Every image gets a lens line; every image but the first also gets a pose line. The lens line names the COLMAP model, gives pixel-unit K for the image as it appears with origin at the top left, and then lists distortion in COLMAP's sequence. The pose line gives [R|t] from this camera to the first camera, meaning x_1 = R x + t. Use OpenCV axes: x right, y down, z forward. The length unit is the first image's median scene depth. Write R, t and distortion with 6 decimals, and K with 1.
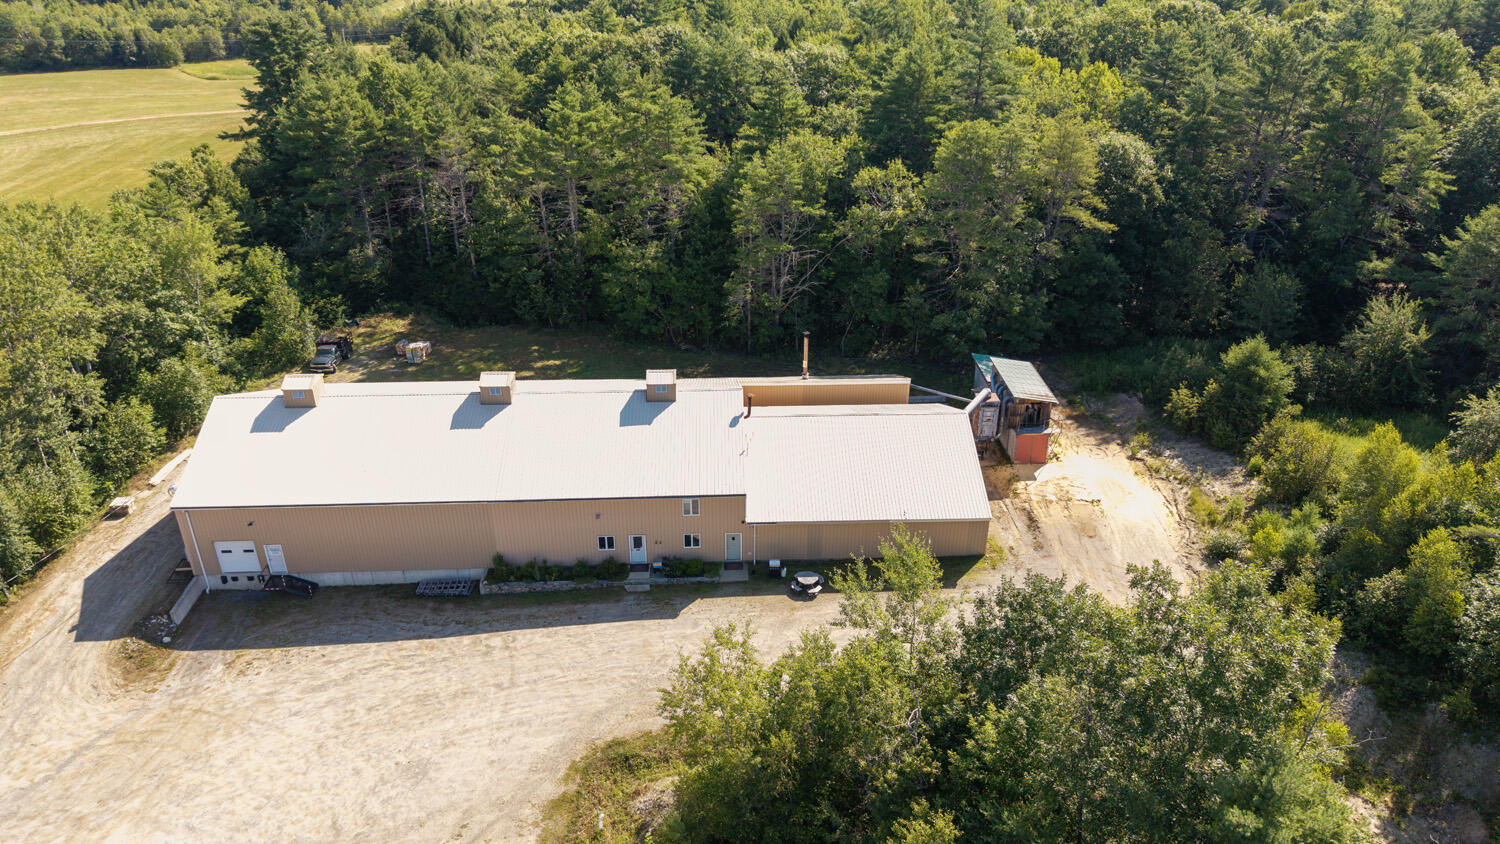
lens RADIAL K [[997.9, 0, 745.9], [0, 997.9, 422.7], [0, 0, 1]] dist [0.039739, -0.039441]
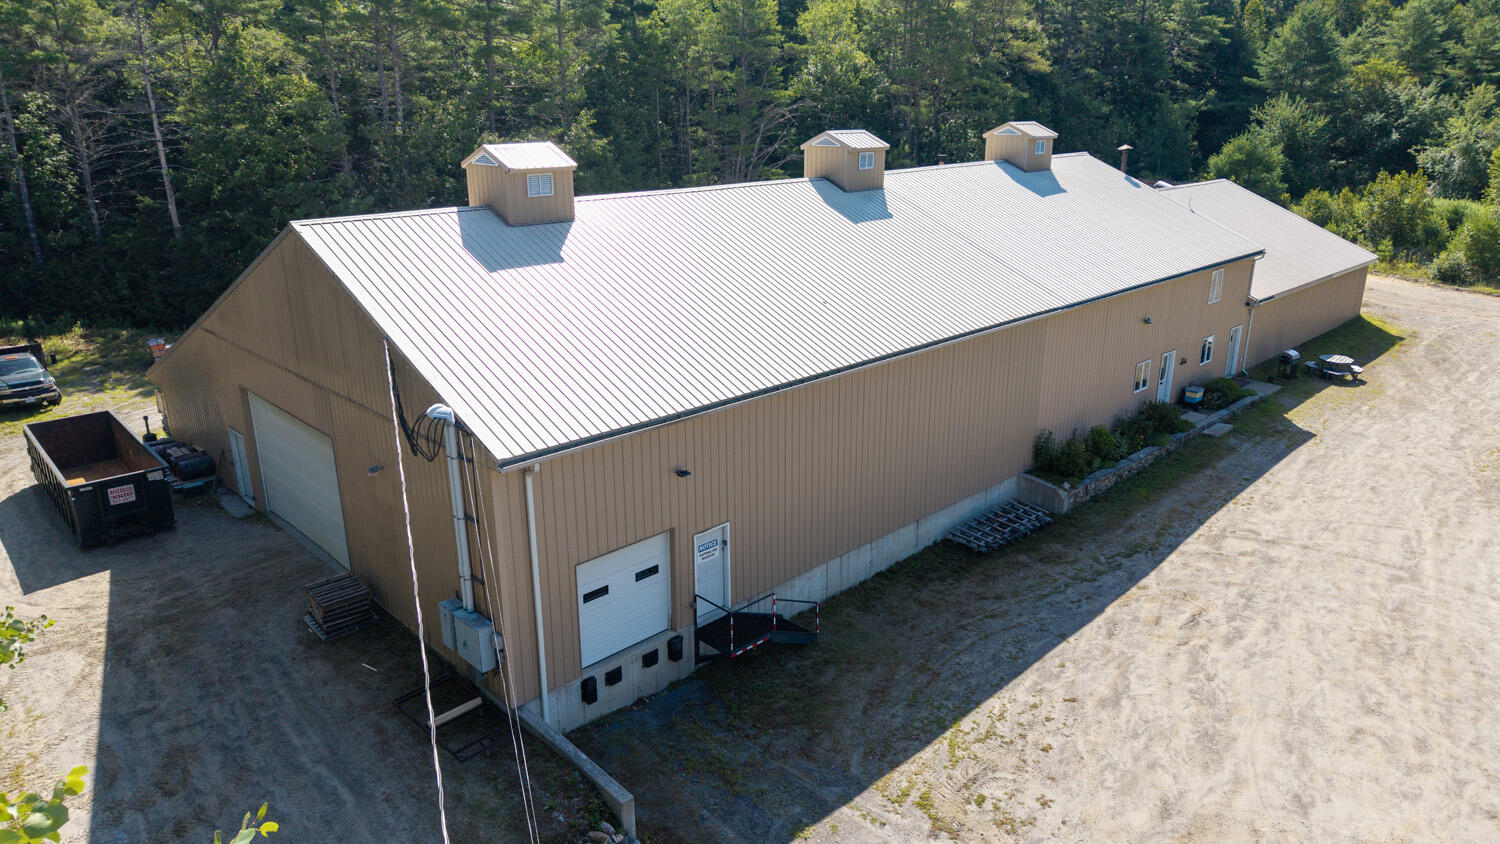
lens RADIAL K [[997.9, 0, 752.7], [0, 997.9, 430.1], [0, 0, 1]] dist [0.039739, -0.039441]
pose [[0.744746, -0.212771, 0.632520, -0.714627], [0.308178, 0.950348, -0.043174, 0.113699], [-0.591929, 0.227082, 0.773340, 0.746810]]
